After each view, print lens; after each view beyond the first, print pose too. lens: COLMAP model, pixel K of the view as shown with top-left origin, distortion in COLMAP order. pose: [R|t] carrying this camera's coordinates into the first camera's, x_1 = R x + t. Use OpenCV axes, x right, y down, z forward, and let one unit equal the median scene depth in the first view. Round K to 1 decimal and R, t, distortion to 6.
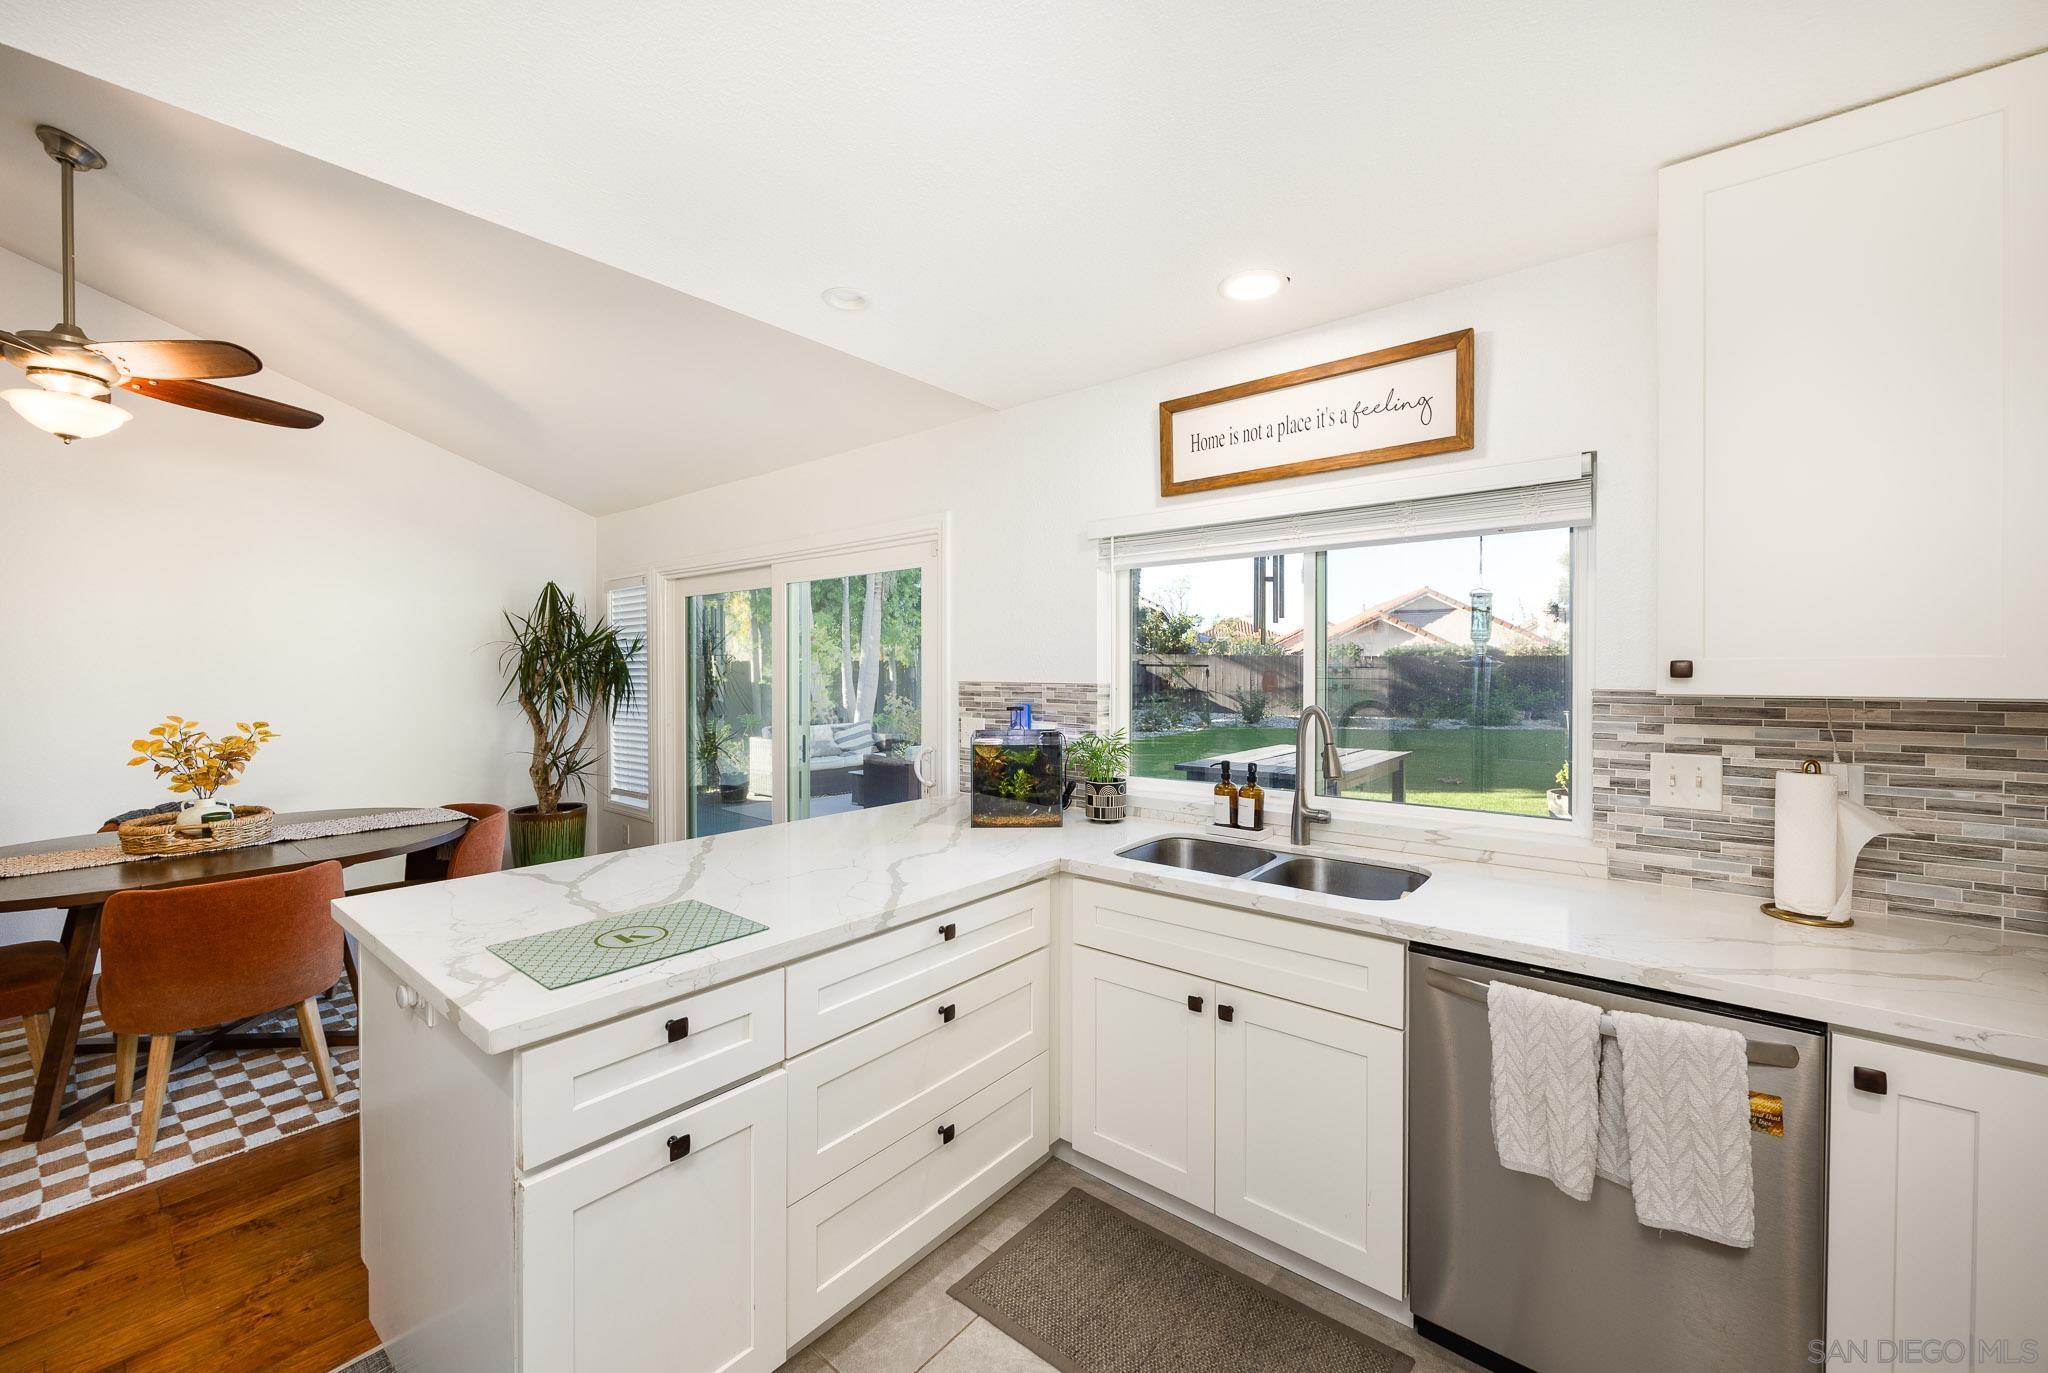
lens RADIAL K [[793.5, 0, 1010.2], [0, 793.5, 677.4], [0, 0, 1]] dist [-0.008528, -0.000019]
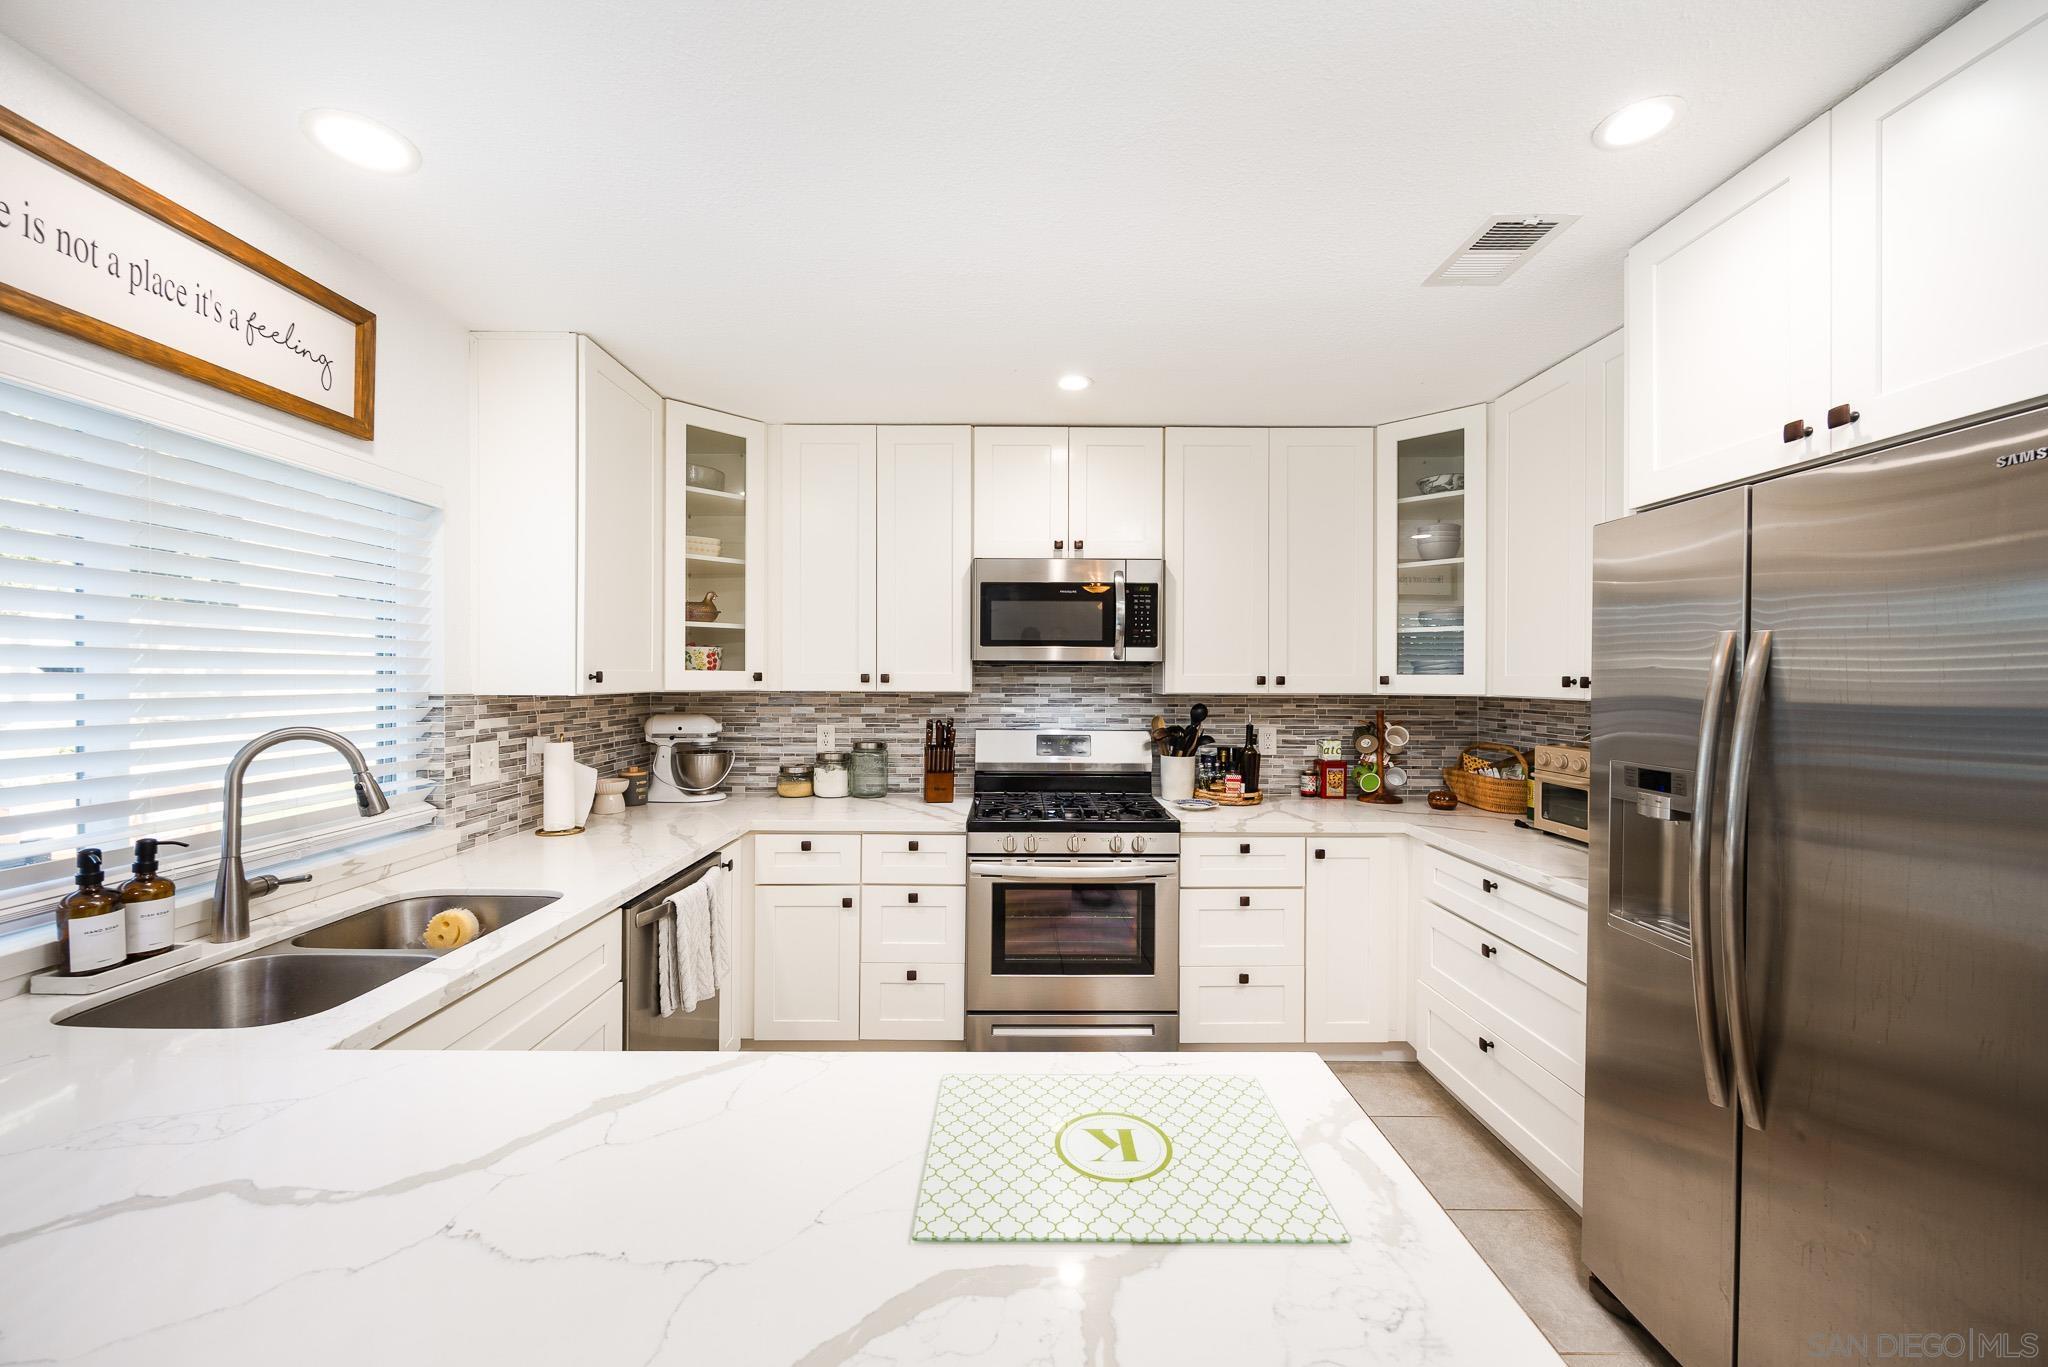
lens RADIAL K [[793.5, 0, 1020.2], [0, 793.5, 677.5], [0, 0, 1]] dist [-0.008528, -0.000019]
pose [[-0.643503, -0.002317, 0.765440, -0.728724], [0.008091, 0.999919, 0.009829, -0.014946], [-0.765401, 0.012519, -0.643432, 1.182238]]
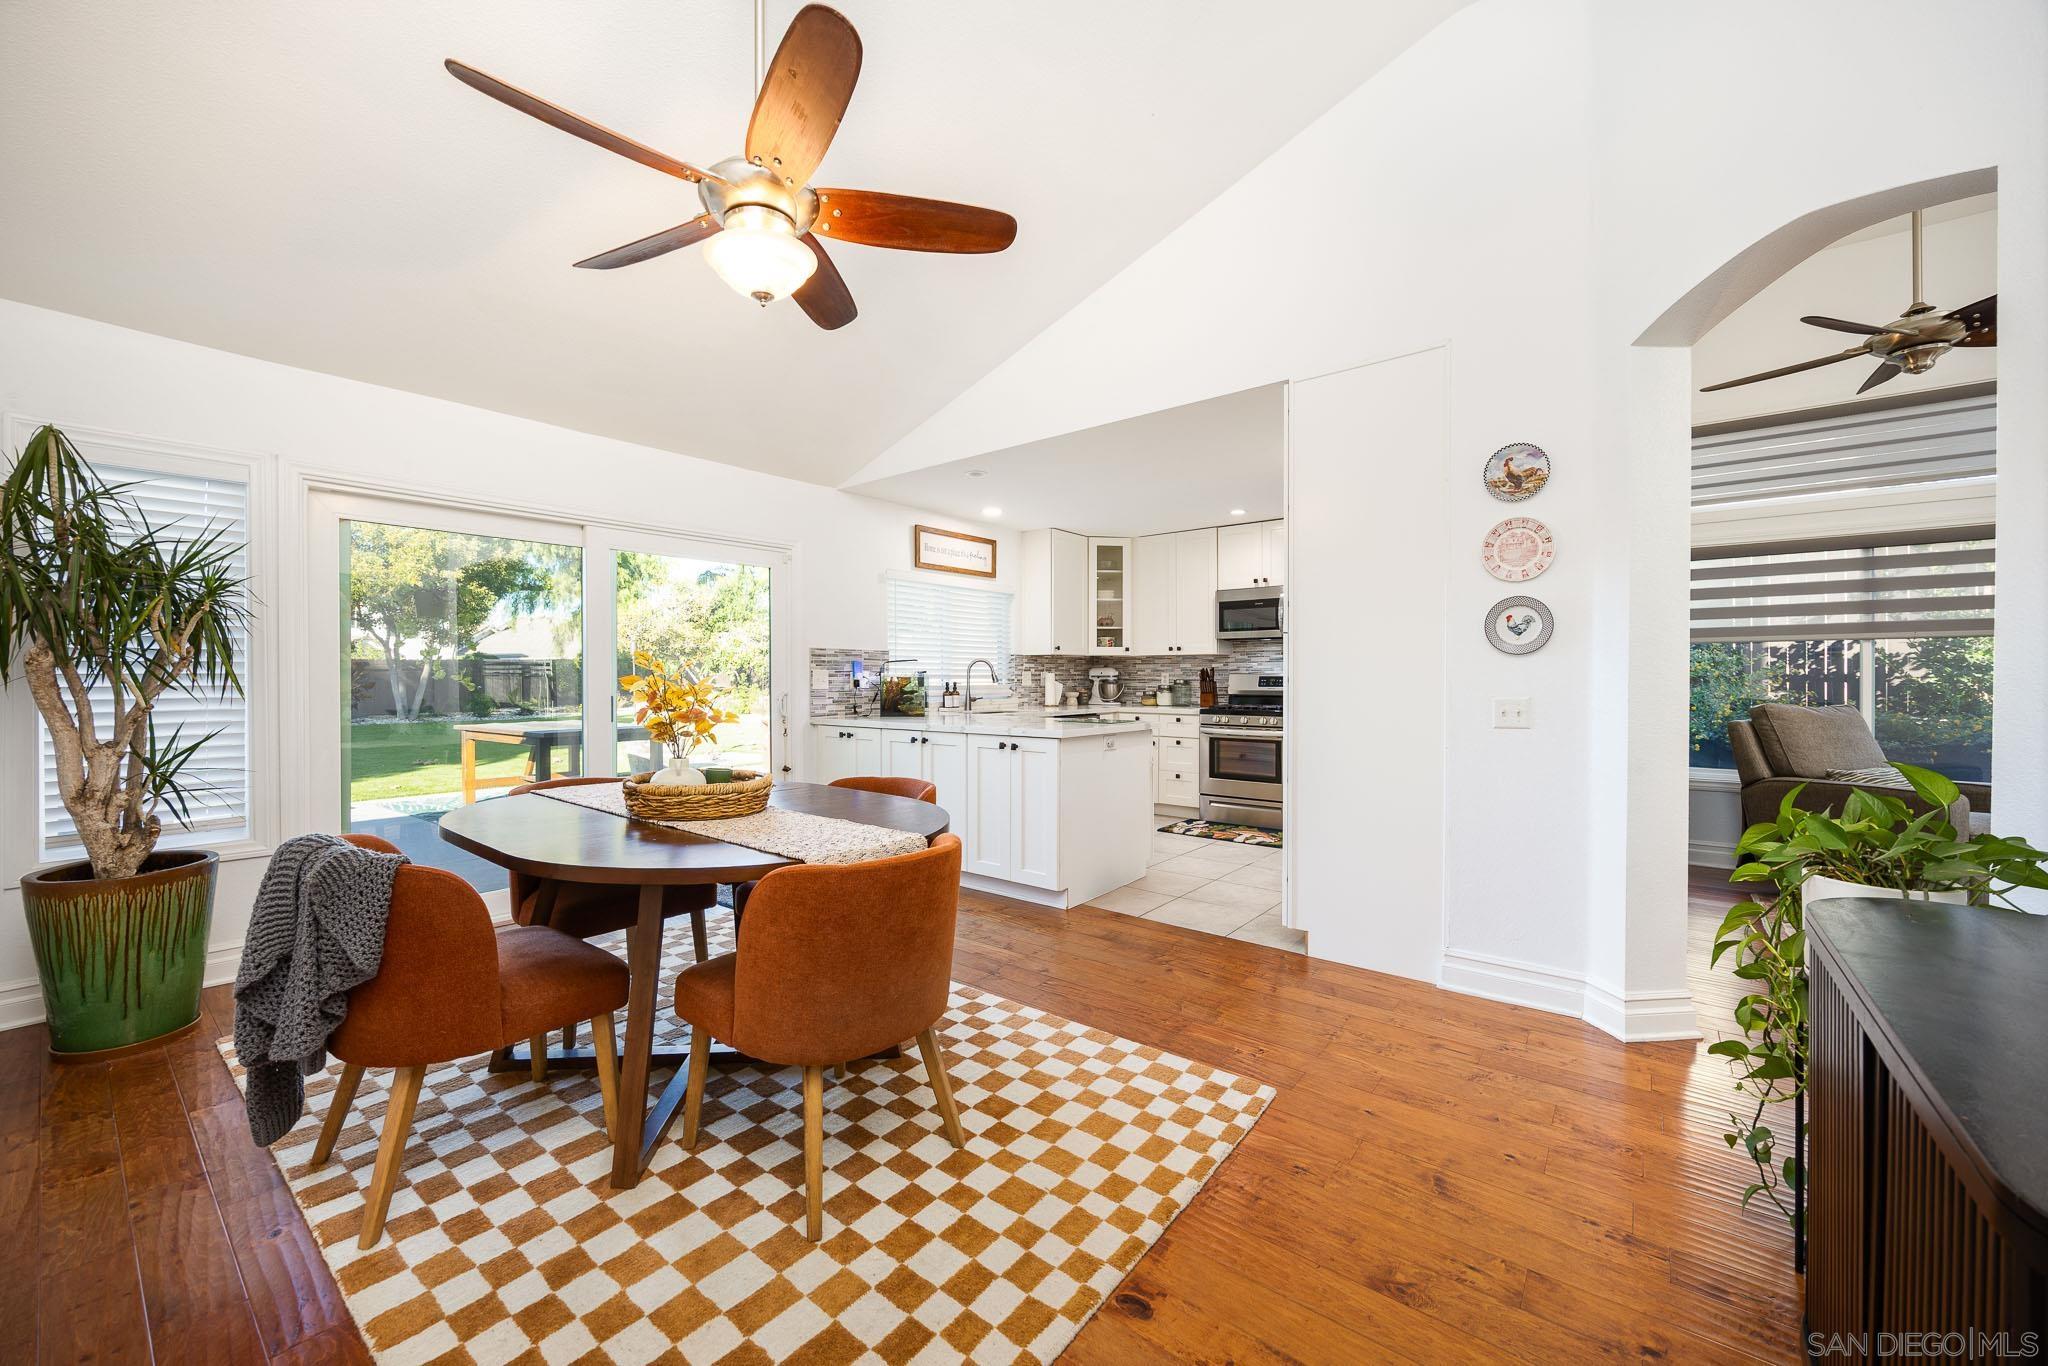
lens RADIAL K [[793.5, 0, 1013.6], [0, 793.5, 681.7], [0, 0, 1]] dist [-0.008528, -0.000019]
pose [[-0.016462, -0.002575, 0.999861, -3.035180], [0.016711, 0.999856, 0.002850, 0.137720], [-0.999725, 0.016756, -0.016416, 1.148662]]
